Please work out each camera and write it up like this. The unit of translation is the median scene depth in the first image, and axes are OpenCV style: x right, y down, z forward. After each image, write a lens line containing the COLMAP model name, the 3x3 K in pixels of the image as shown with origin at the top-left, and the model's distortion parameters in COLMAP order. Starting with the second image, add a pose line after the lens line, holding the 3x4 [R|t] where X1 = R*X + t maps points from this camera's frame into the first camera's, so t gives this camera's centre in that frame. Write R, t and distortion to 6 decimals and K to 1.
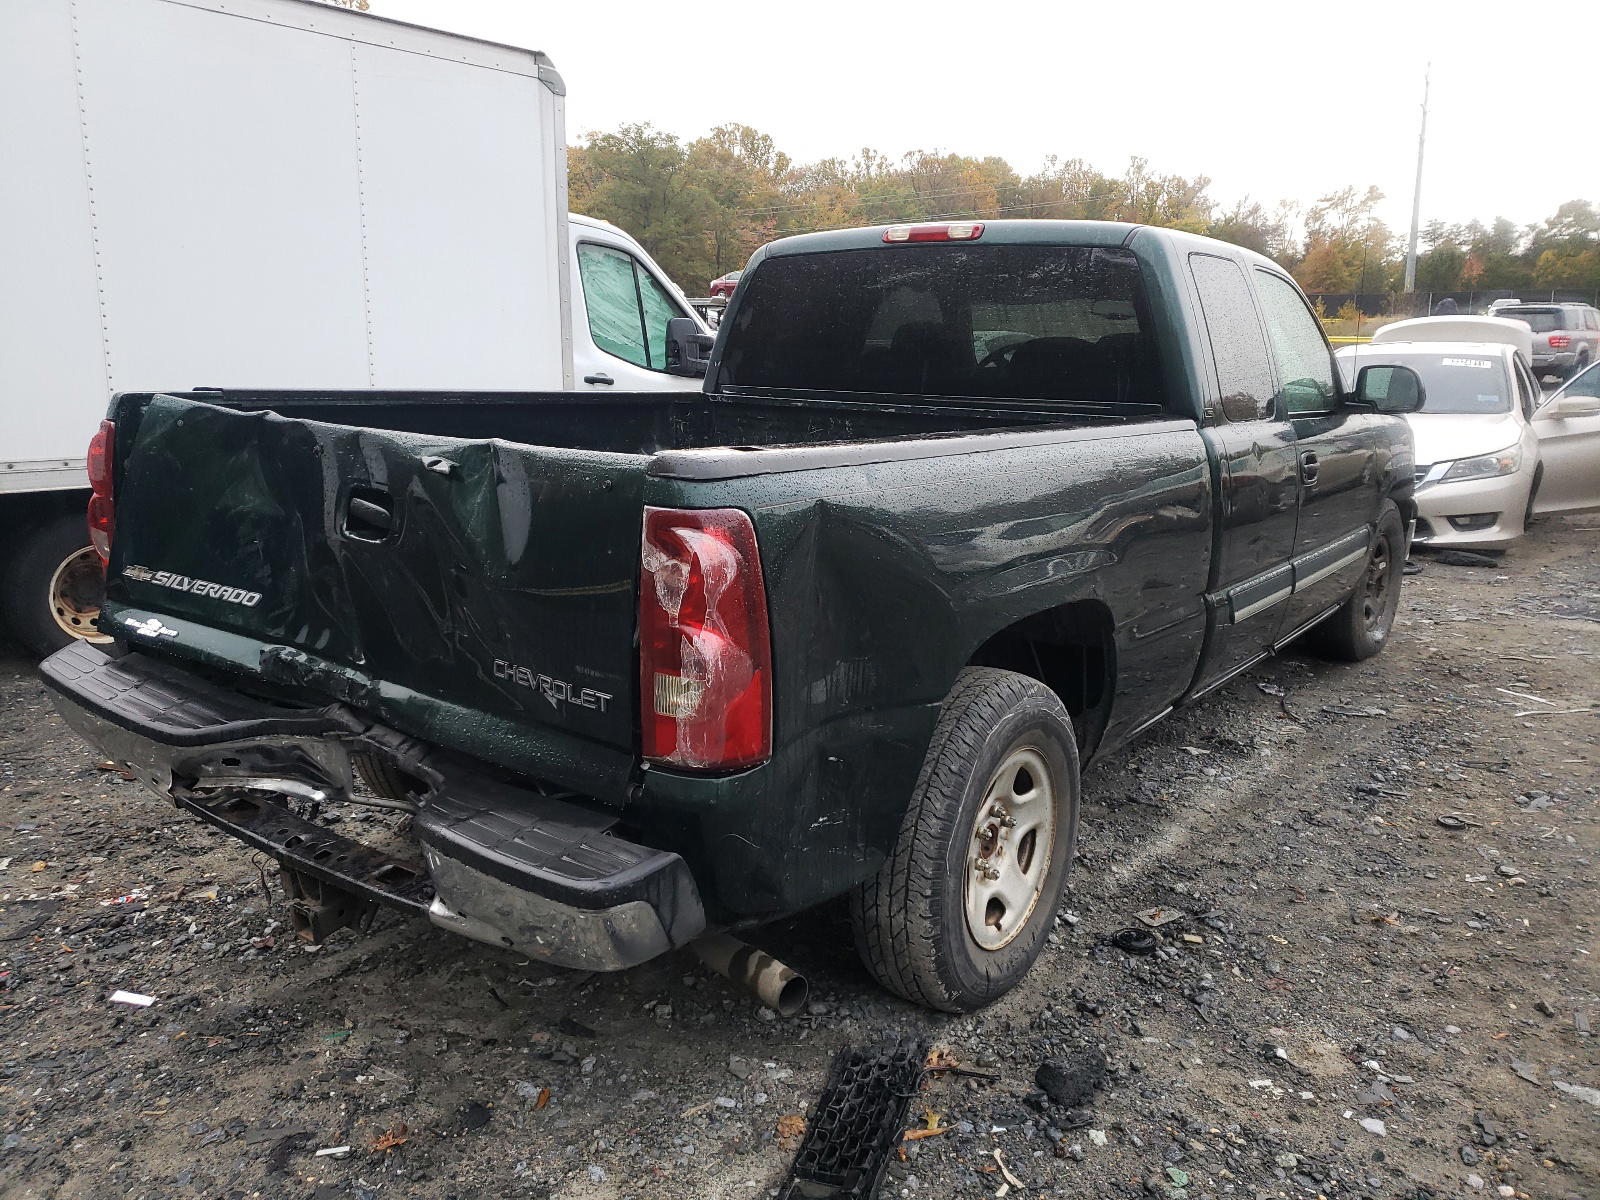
lens RADIAL K [[1264.9, 0, 800.0], [0, 1264.9, 600.0], [0, 0, 1]] dist [-0.003264, 0.046915]
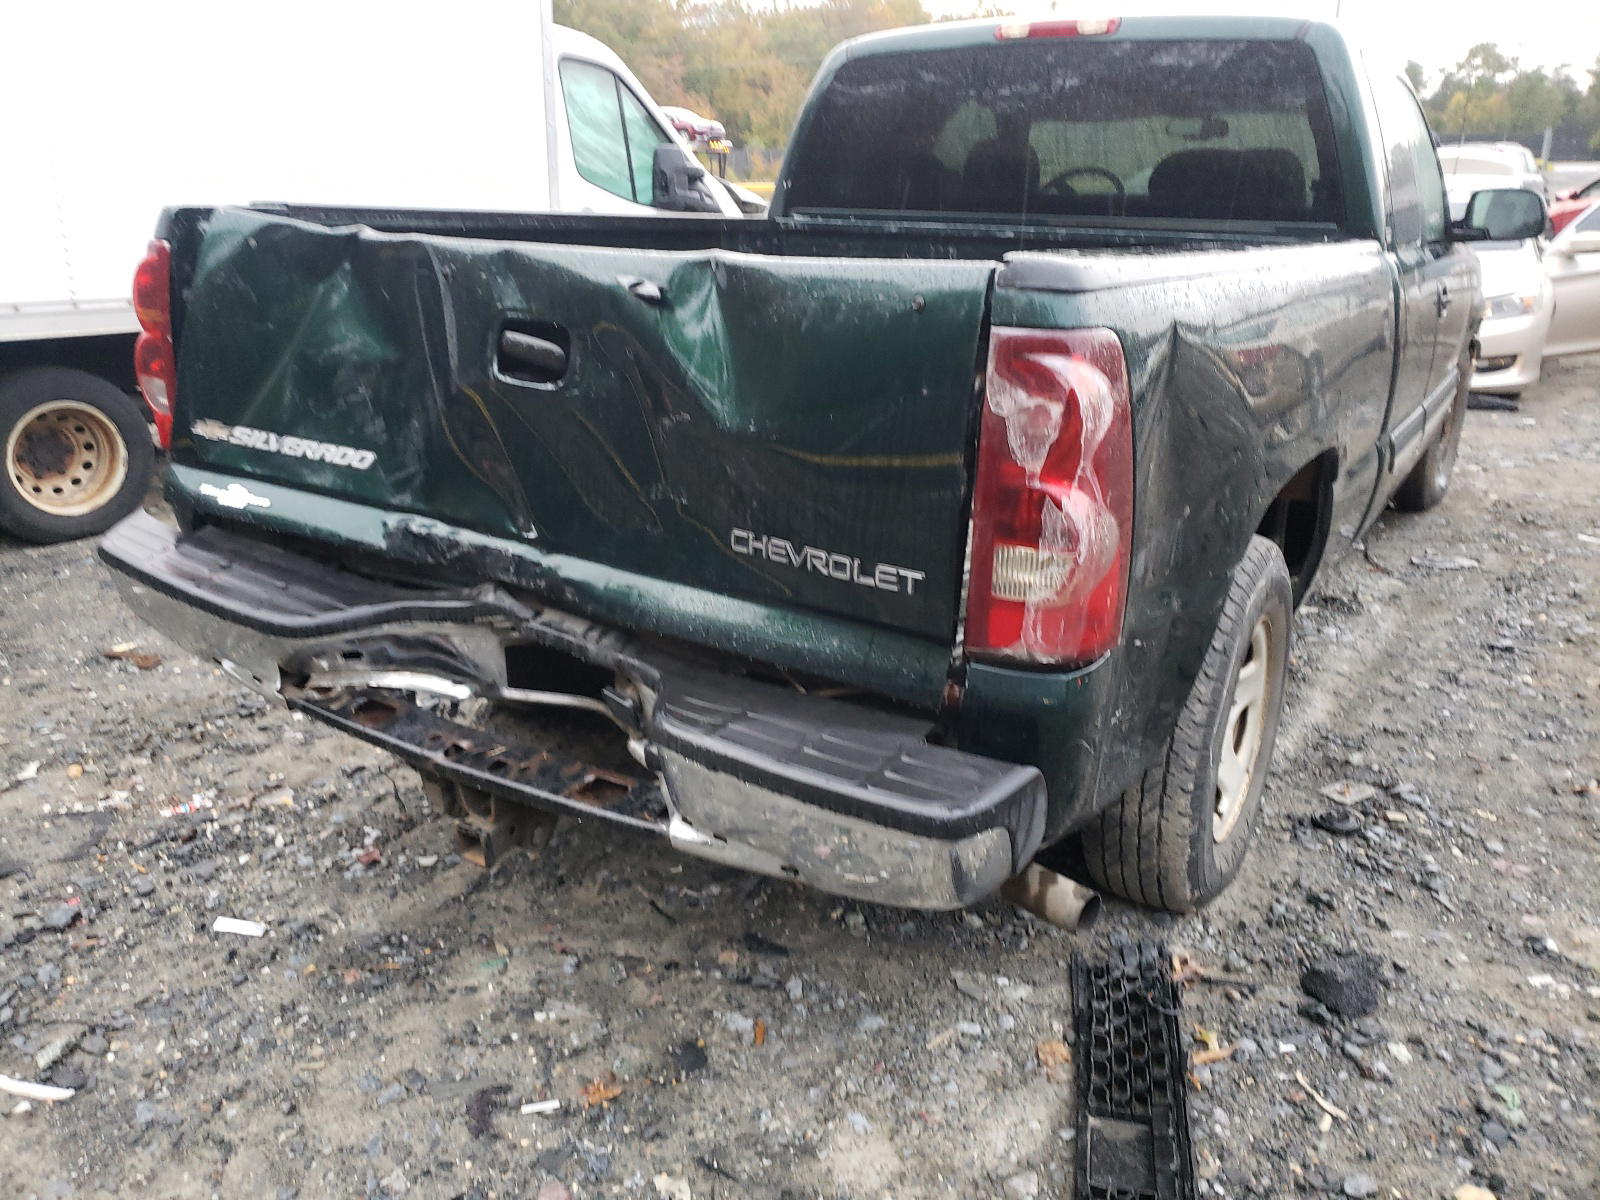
lens RADIAL K [[1264.0, 0, 800.0], [0, 1264.0, 600.0], [0, 0, 1]] dist [0.002986, 0.014532]
pose [[0.997693, -0.021312, 0.064456, -0.208352], [0.013859, 0.993391, 0.113941, -0.000078], [-0.066458, -0.112785, 0.991394, 0.157270]]
